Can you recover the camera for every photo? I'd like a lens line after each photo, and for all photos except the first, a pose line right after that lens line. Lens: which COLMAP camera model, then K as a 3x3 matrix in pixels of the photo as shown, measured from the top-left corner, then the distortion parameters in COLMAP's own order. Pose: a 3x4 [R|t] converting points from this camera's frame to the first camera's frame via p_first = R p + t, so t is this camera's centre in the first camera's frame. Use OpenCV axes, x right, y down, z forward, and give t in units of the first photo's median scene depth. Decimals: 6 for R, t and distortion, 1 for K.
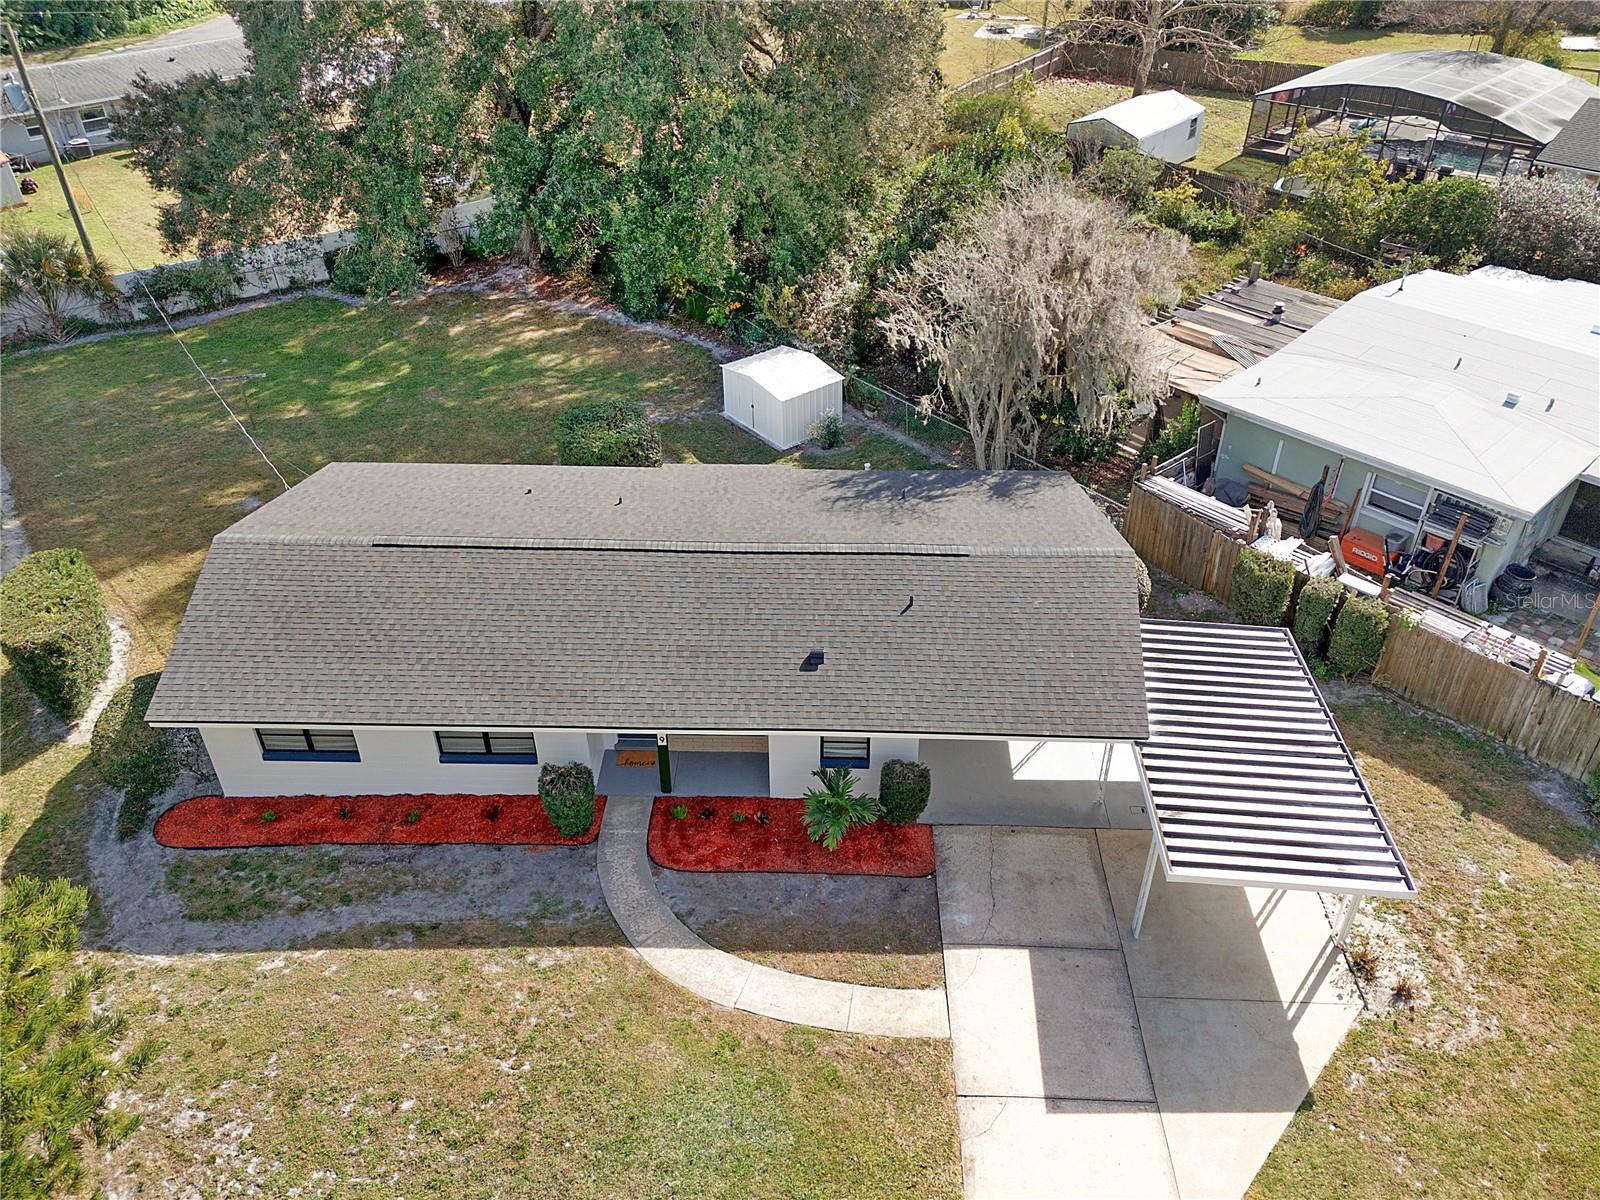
lens RADIAL K [[1178.8, 0, 800.0], [0, 1178.8, 600.0], [0, 0, 1]] dist [0.057576, -0.056724]
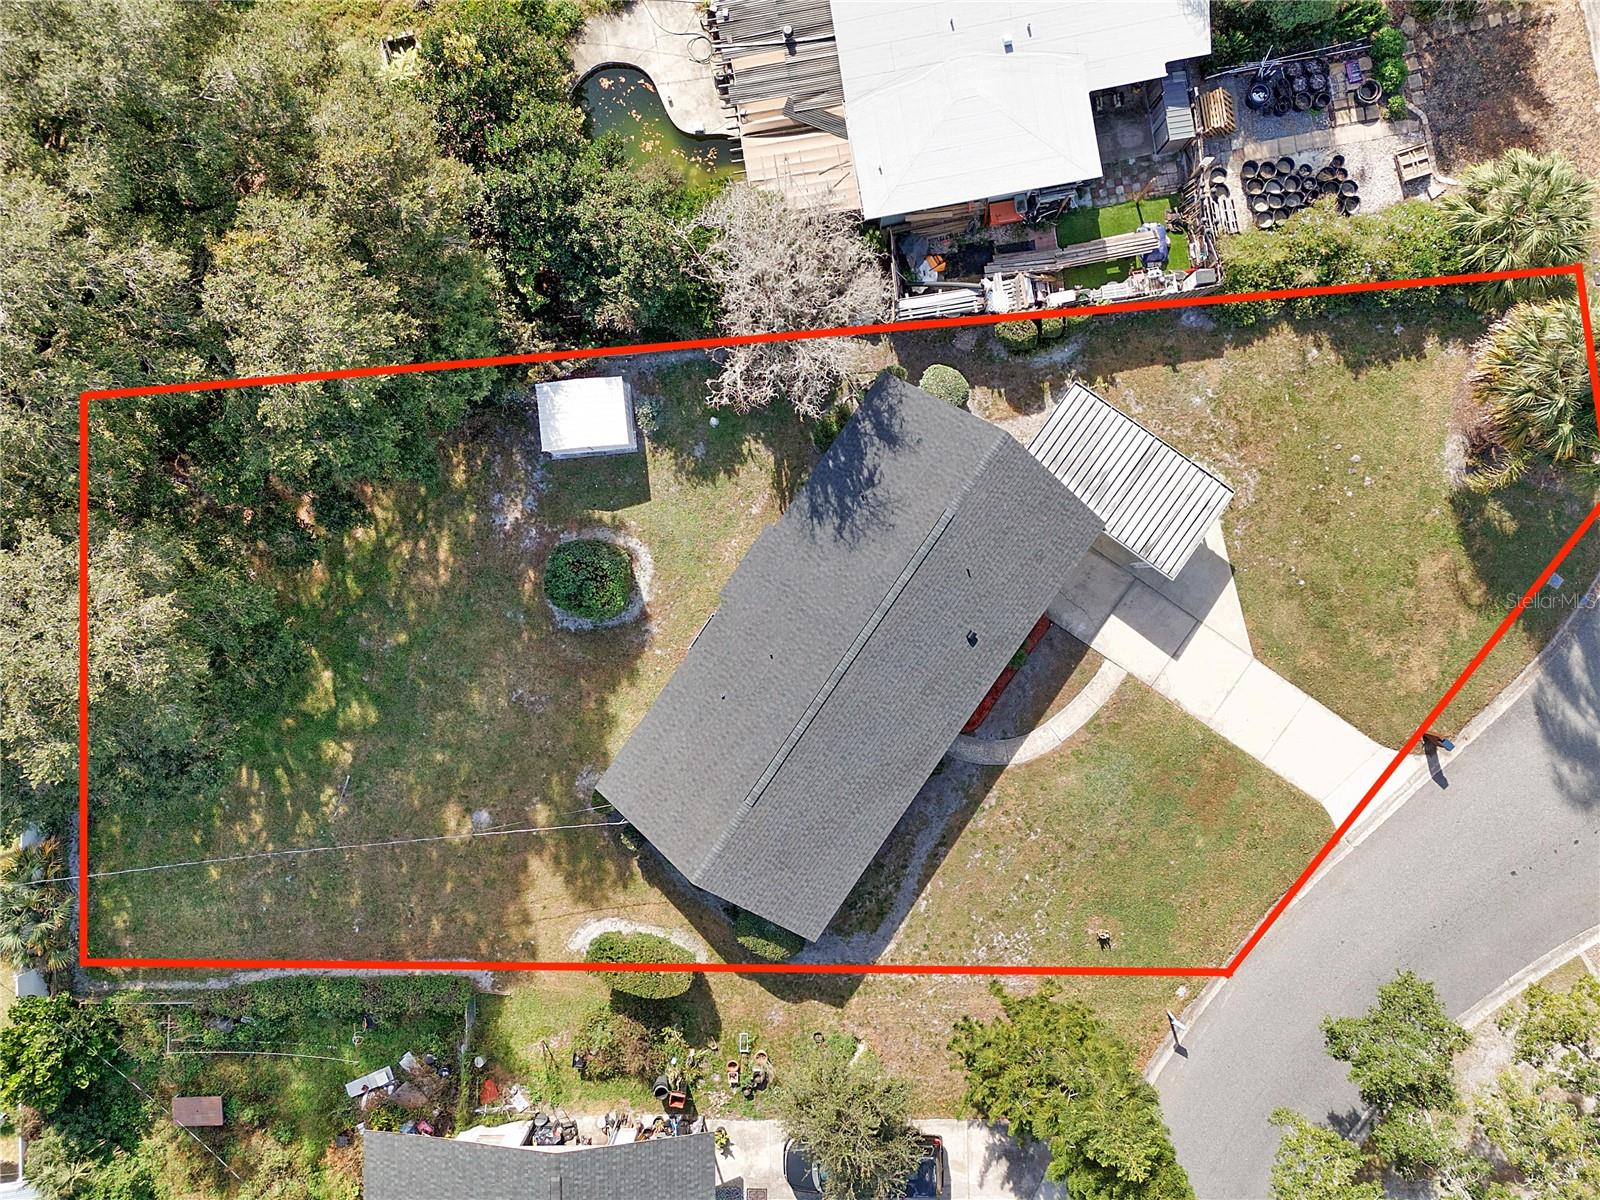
lens RADIAL K [[1178.8, 0, 800.0], [0, 1178.8, 600.0], [0, 0, 1]] dist [0.057576, -0.056724]
pose [[0.542127, -0.840146, -0.015903, -0.053249], [0.509194, 0.313398, 0.801563, -1.531720], [-0.668446, -0.442647, 0.597699, 0.091130]]
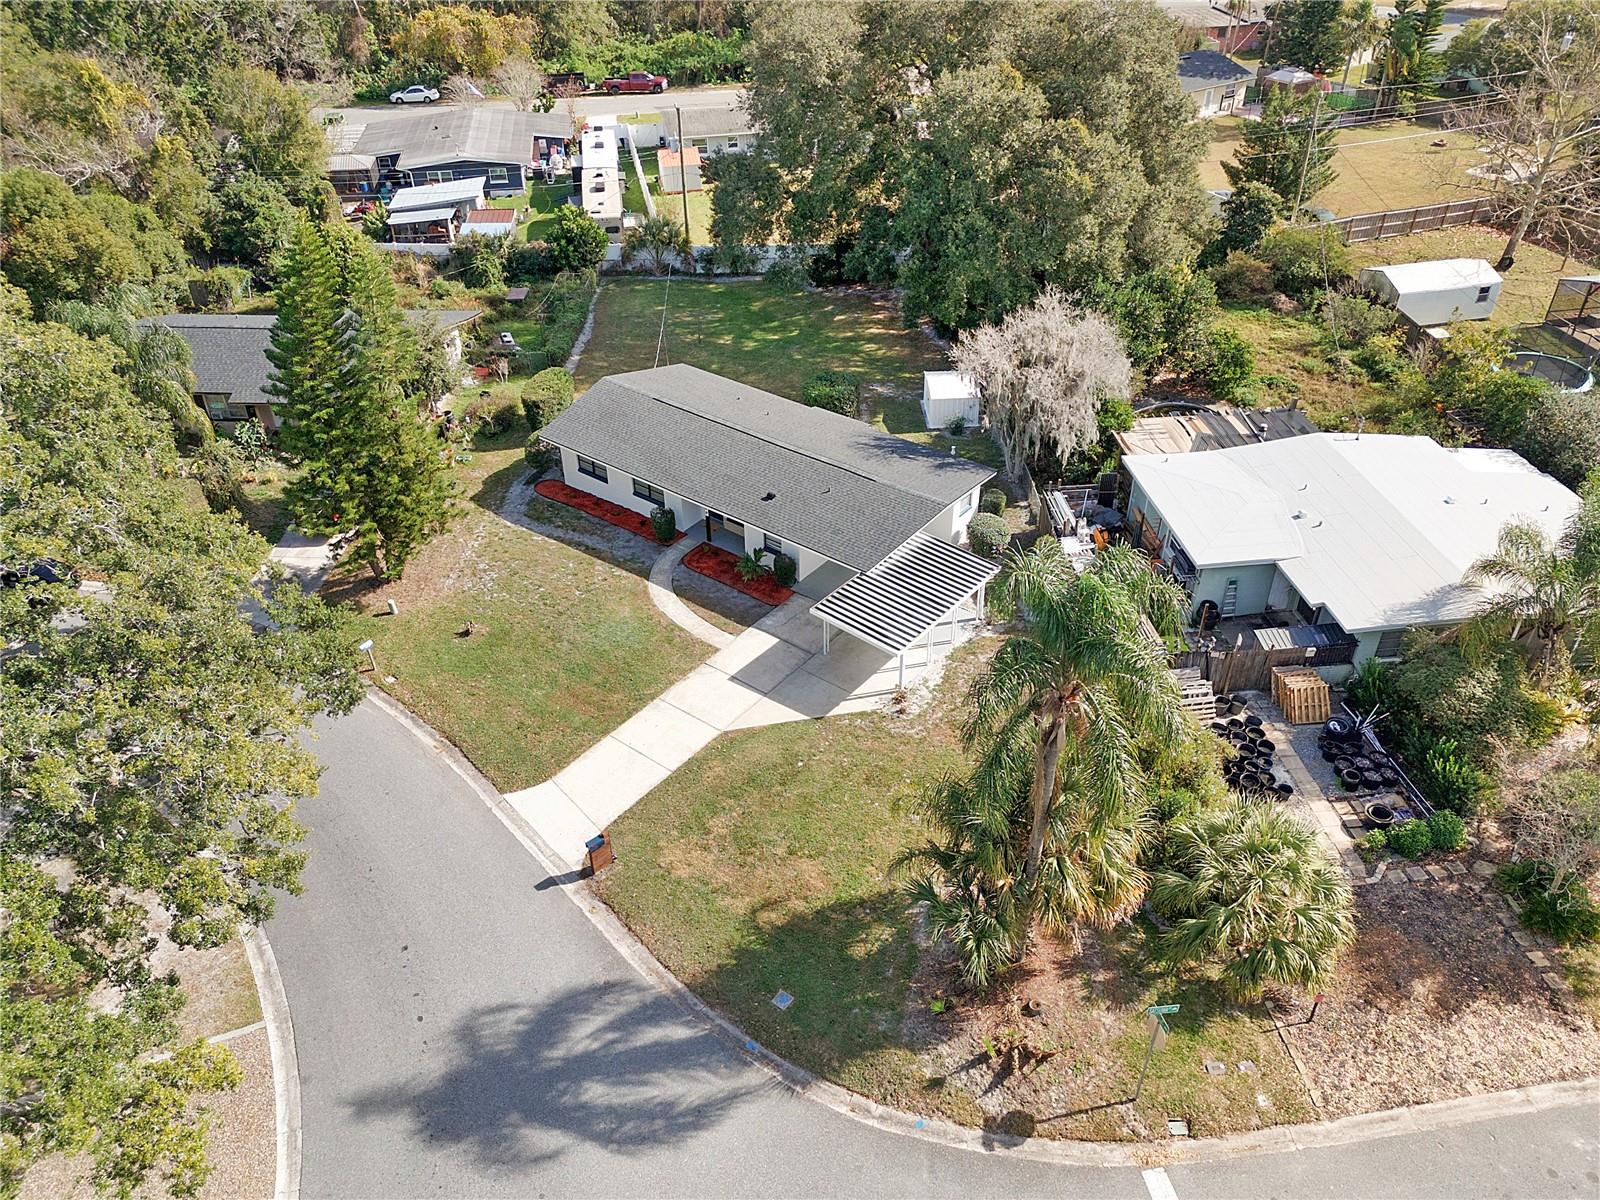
lens RADIAL K [[1178.8, 0, 800.0], [0, 1178.8, 600.0], [0, 0, 1]] dist [0.057576, -0.056724]
pose [[0.807555, 0.339474, -0.482299, 1.105544], [-0.337919, 0.936531, 0.093386, 0.008055], [0.483390, 0.087564, 0.871015, -0.786477]]
